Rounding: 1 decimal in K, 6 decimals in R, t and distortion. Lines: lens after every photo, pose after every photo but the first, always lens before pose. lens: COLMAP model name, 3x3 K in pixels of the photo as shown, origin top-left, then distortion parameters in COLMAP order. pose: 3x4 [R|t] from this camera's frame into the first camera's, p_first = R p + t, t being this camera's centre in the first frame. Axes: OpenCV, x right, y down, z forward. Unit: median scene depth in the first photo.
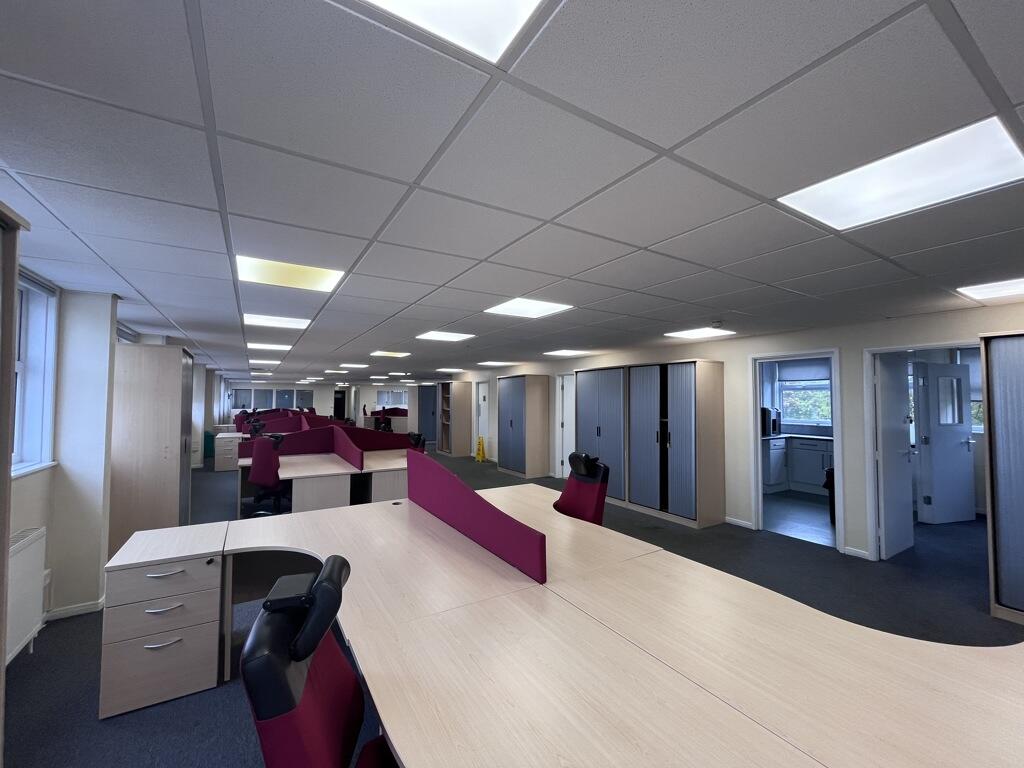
lens RADIAL K [[414.7, 0, 510.7], [0, 414.7, 386.5], [0, 0, 1]] dist [-0.002419, -0.000590]
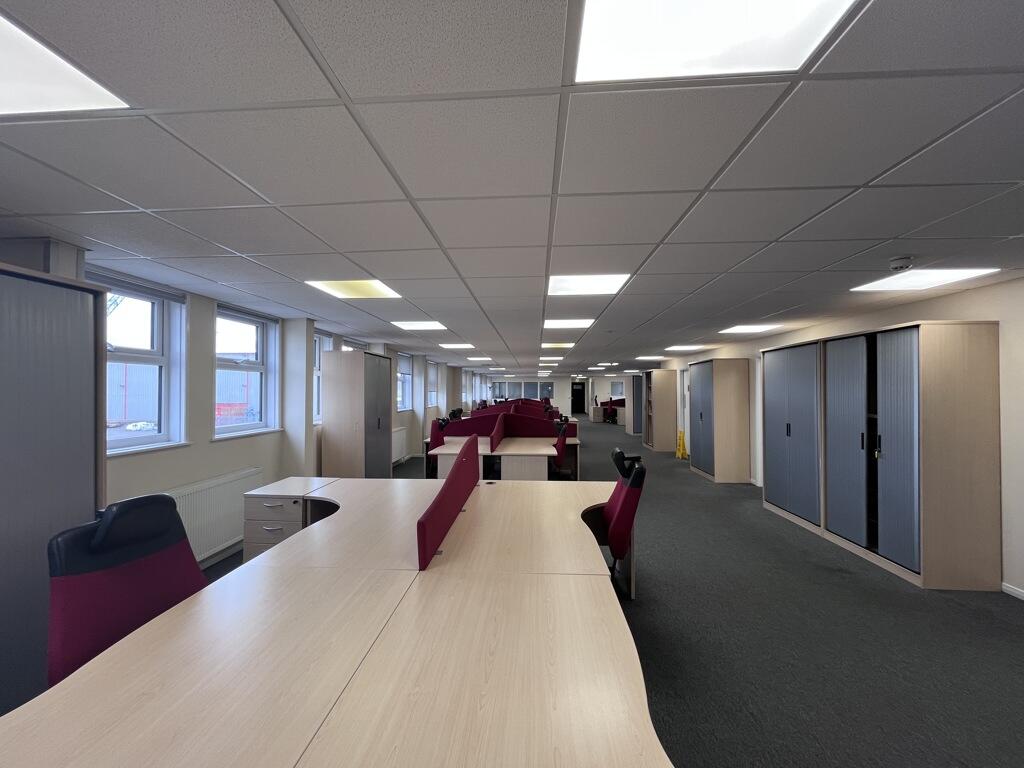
lens RADIAL K [[414.7, 0, 510.0], [0, 414.7, 385.8], [0, 0, 1]] dist [-0.002419, -0.000590]
pose [[0.815840, -0.010560, -0.578181, 0.274936], [0.021604, 0.999692, 0.012225, 0.009952], [0.577873, -0.022464, 0.815817, 0.109562]]
